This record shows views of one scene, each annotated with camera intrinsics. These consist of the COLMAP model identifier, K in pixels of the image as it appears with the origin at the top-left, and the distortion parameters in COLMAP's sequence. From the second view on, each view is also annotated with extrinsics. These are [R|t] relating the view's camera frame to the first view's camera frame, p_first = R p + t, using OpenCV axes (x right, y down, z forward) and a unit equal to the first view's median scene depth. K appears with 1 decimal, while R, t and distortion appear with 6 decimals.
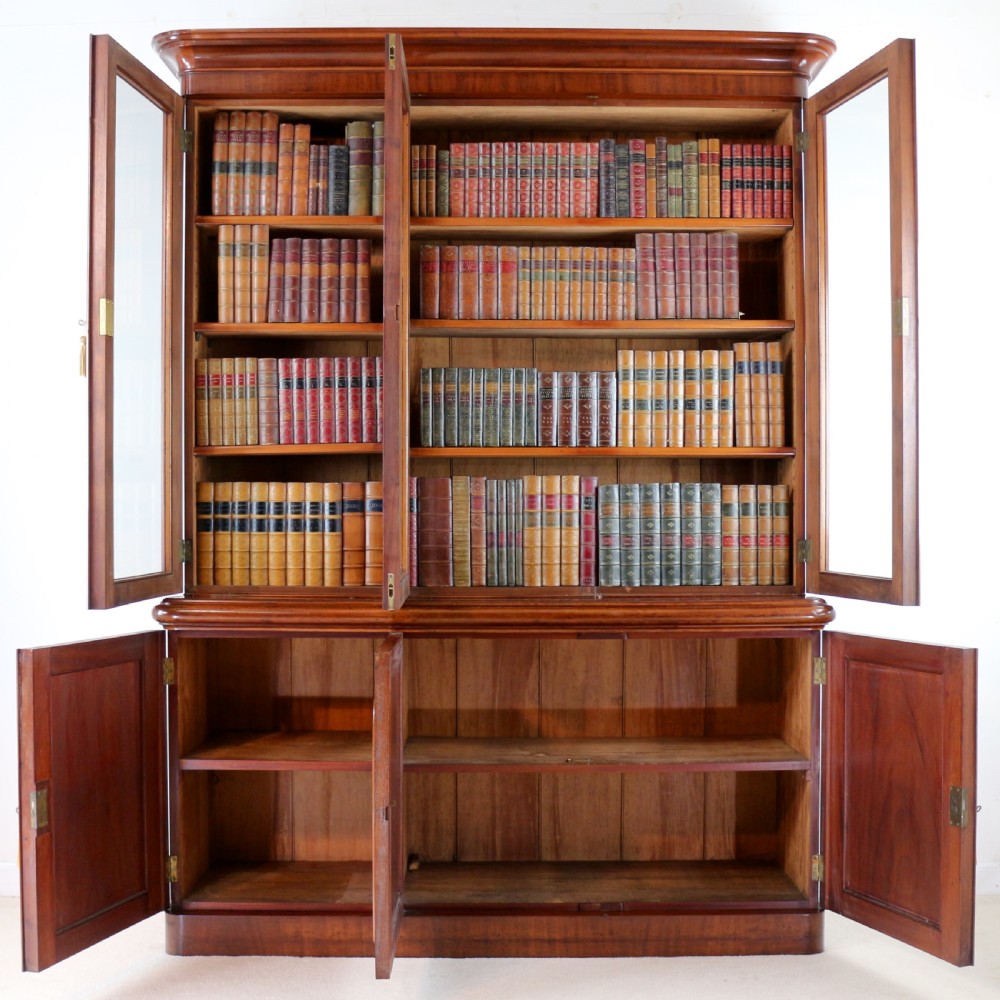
lens RADIAL K [[1398.2, 0, 519.9], [0, 1398.2, 541.7], [0, 0, 1]] dist [-0.130212, 0.058266]
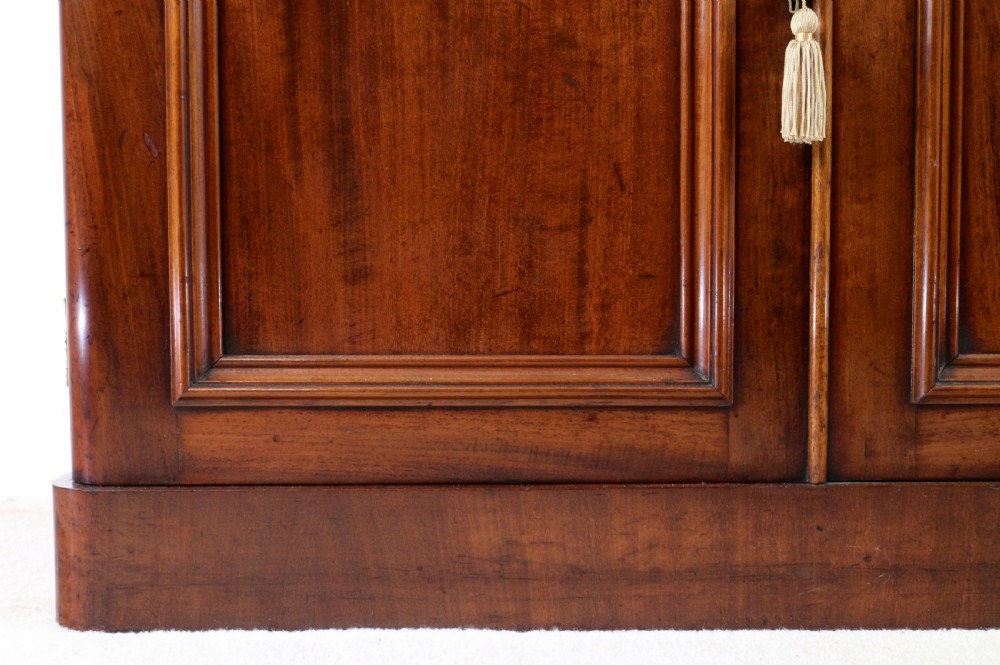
lens RADIAL K [[1304.5, 0, 479.8], [0, 1304.5, 344.5], [0, 0, 1]] dist [-0.048505, 0.048871]
pose [[0.999775, -0.002956, -0.020999, -0.150131], [0.004289, 0.997960, 0.063695, 0.208226], [0.020768, -0.063770, 0.997748, 0.679379]]
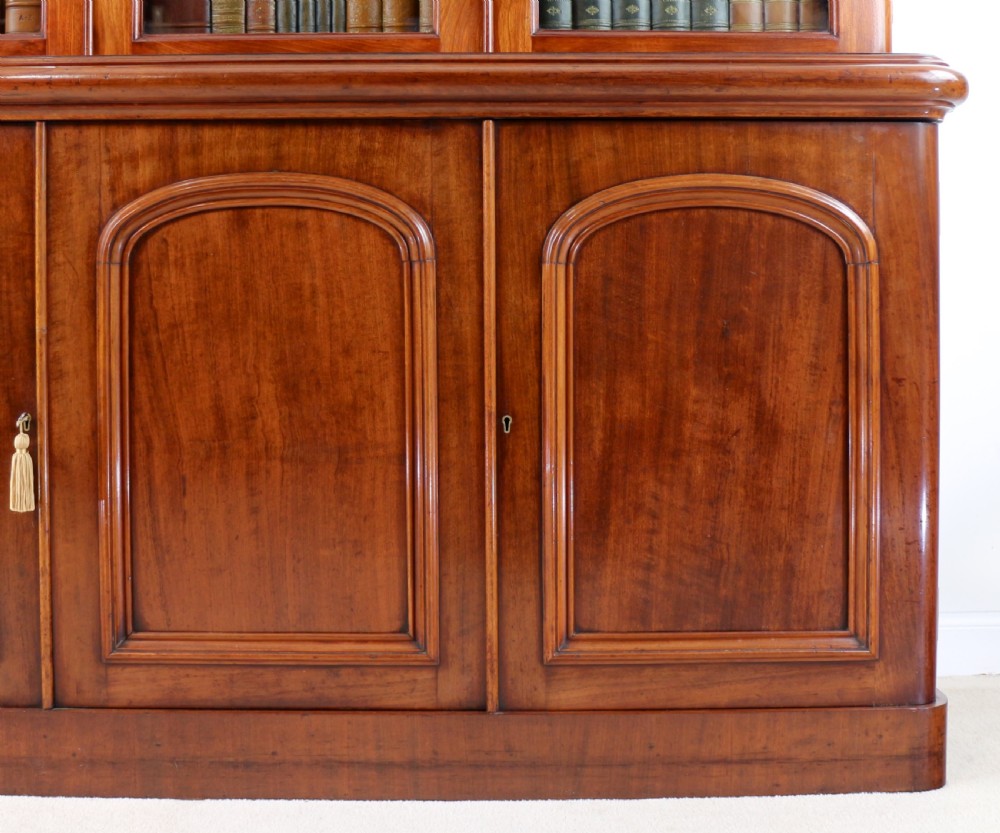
lens RADIAL K [[1418.7, 0, 501.3], [0, 1418.7, 318.7], [0, 0, 1]] dist [-0.171174, 0.157662]
pose [[0.999995, -0.003218, -0.000133, 0.059901], [0.003217, 0.999994, -0.001308, 0.125295], [0.000137, 0.001308, 0.999999, 0.481352]]
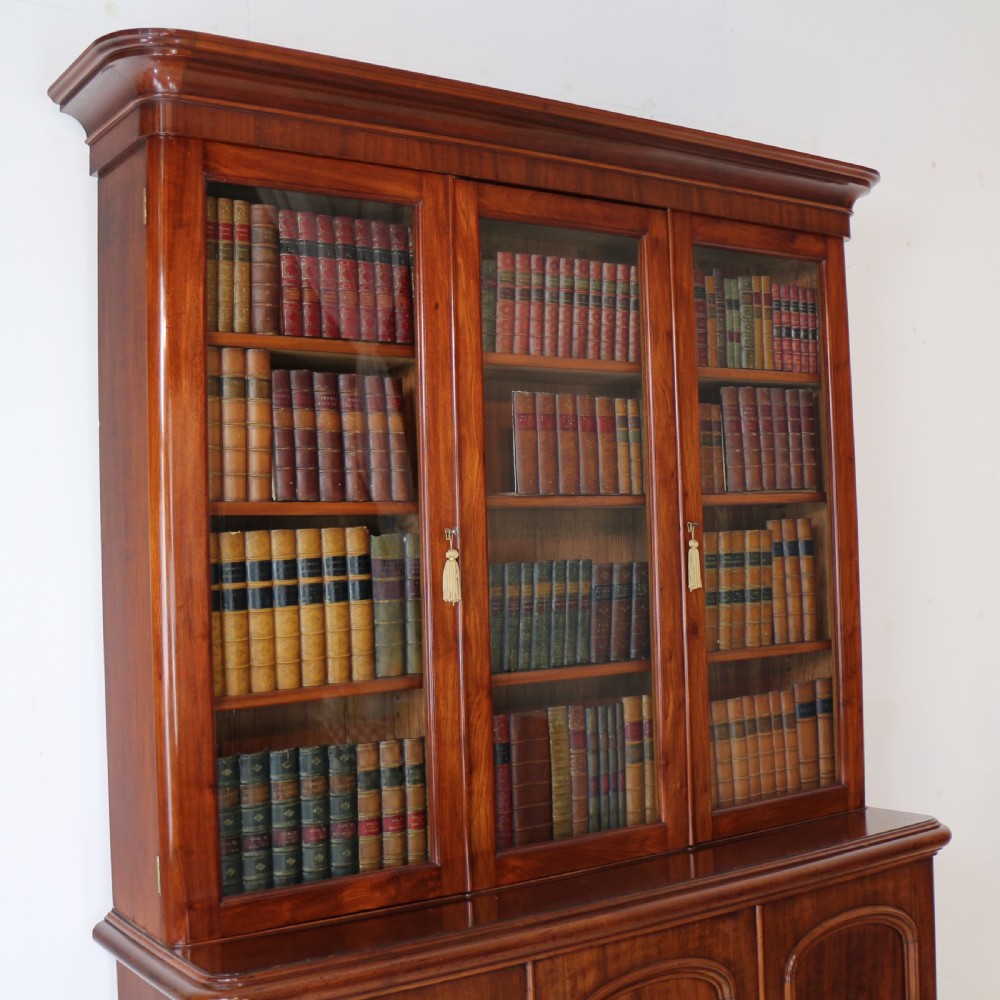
lens RADIAL K [[1363.4, 0, 591.2], [0, 1363.4, 499.7], [0, 0, 1]] dist [-0.140365, 0.086164]
pose [[0.810150, -0.007459, 0.586175, -0.429452], [0.038981, 0.998391, -0.041171, -0.126083], [-0.584925, 0.056204, 0.809138, 0.401334]]
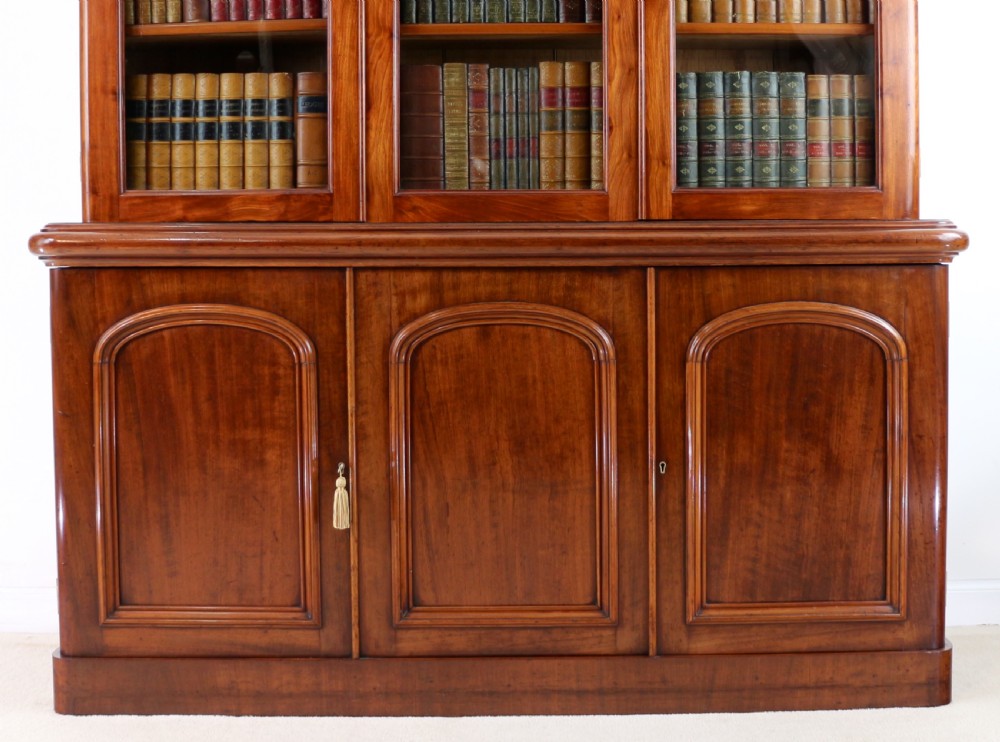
lens RADIAL K [[1425.9, 0, 558.9], [0, 1425.9, 263.6], [0, 0, 1]] dist [-0.160384, 0.131031]
pose [[0.999911, -0.005515, 0.012137, 0.003090], [0.005372, 0.999916, 0.011825, 0.050796], [-0.012201, -0.011759, 0.999856, 0.246236]]
